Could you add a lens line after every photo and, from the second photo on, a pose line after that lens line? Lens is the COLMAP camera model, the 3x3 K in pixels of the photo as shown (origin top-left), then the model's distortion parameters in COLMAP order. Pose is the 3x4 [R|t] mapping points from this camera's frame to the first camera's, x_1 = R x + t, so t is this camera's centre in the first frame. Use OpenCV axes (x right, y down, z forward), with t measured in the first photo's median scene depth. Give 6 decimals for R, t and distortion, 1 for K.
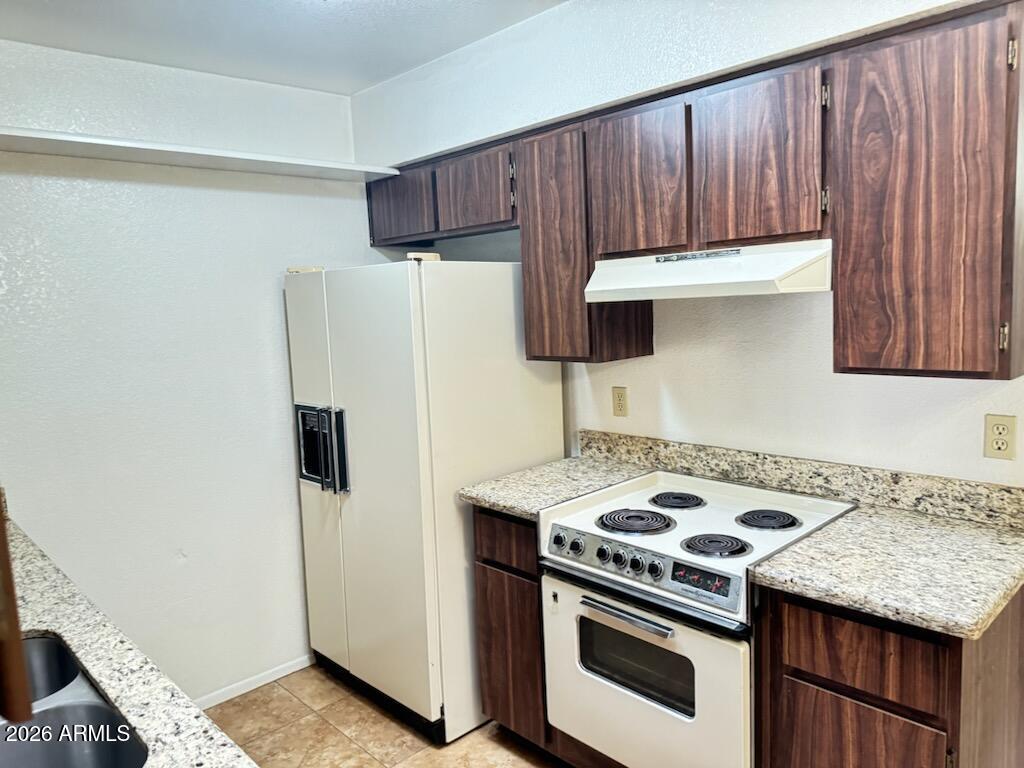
lens RADIAL K [[733.1, 0, 512.0], [0, 733.1, 384.0], [0, 0, 1]] dist [-0.001618, -0.003764]
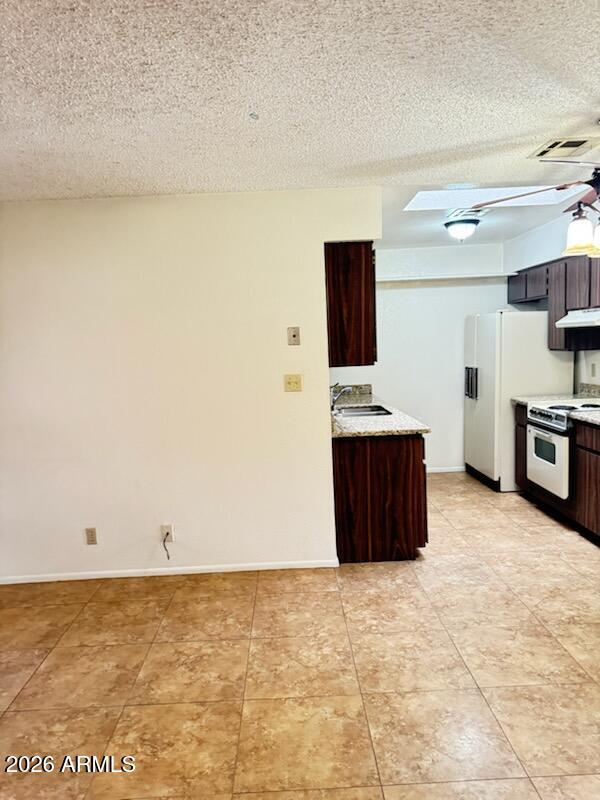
lens RADIAL K [[559.7, 0, 303.6], [0, 559.7, 393.0], [0, 0, 1]] dist [0.036628, -0.038870]
pose [[0.745077, 0.072367, -0.663041, 0.690542], [-0.068372, 0.997147, 0.032001, 0.108486], [0.663465, 0.021490, 0.747899, -0.996858]]
